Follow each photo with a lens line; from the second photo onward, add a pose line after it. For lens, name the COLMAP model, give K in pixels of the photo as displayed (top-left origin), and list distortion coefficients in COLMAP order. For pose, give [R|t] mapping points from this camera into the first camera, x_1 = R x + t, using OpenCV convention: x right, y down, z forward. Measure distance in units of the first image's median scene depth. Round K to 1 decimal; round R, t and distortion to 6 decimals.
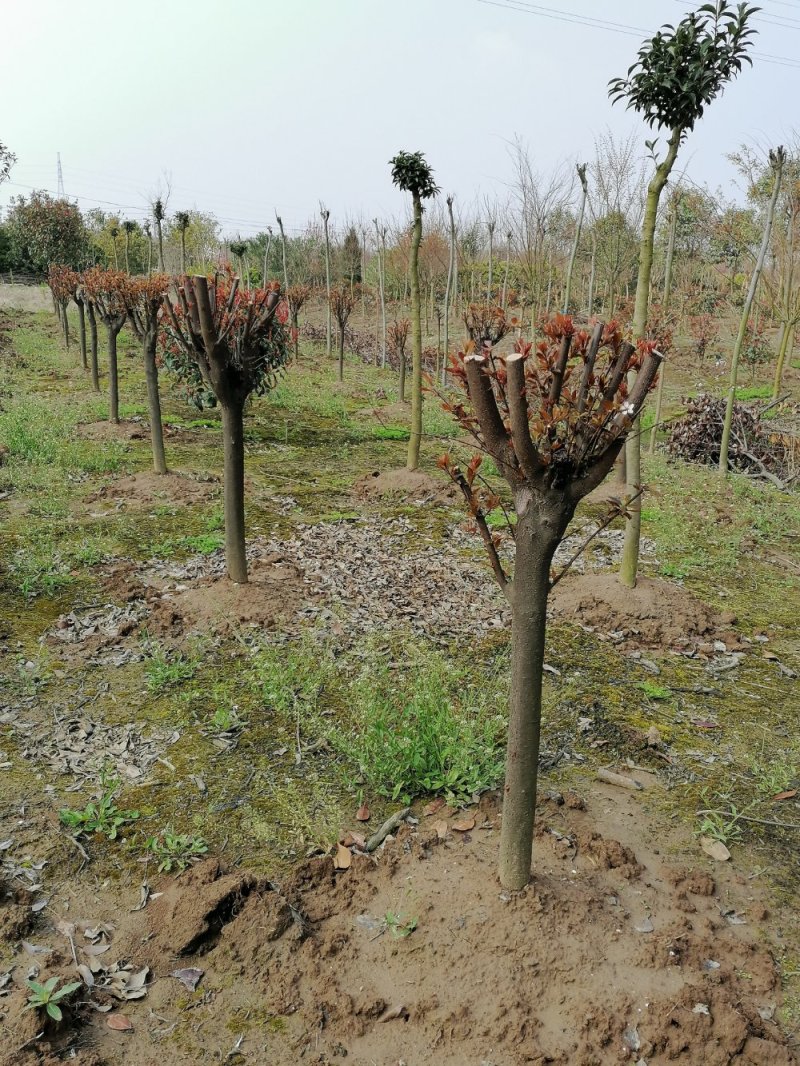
lens RADIAL K [[879.7, 0, 400.2], [0, 879.7, 514.3], [0, 0, 1]] dist [0.109127, -0.149498]
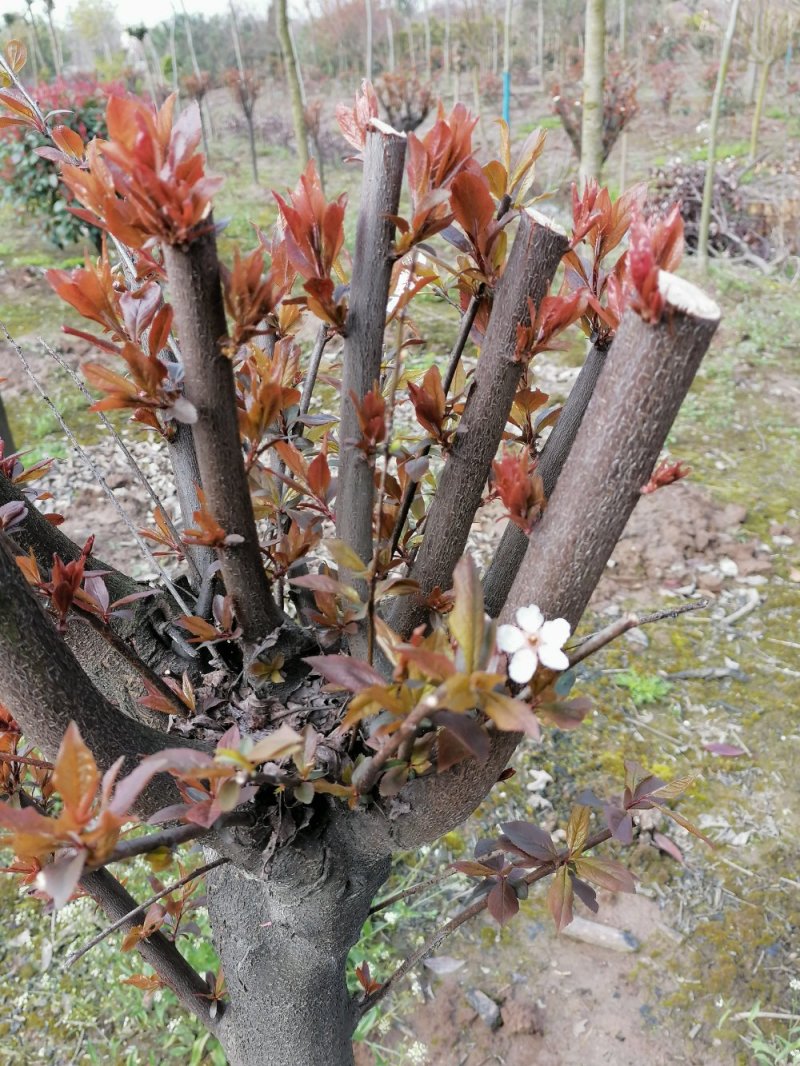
lens RADIAL K [[879.7, 0, 400.2], [0, 879.7, 514.3], [0, 0, 1]] dist [0.109127, -0.149498]
pose [[0.994122, -0.106572, 0.019066, 0.087928], [0.099820, 0.970447, 0.219700, -0.071506], [-0.041917, -0.216505, 0.975381, 0.320452]]
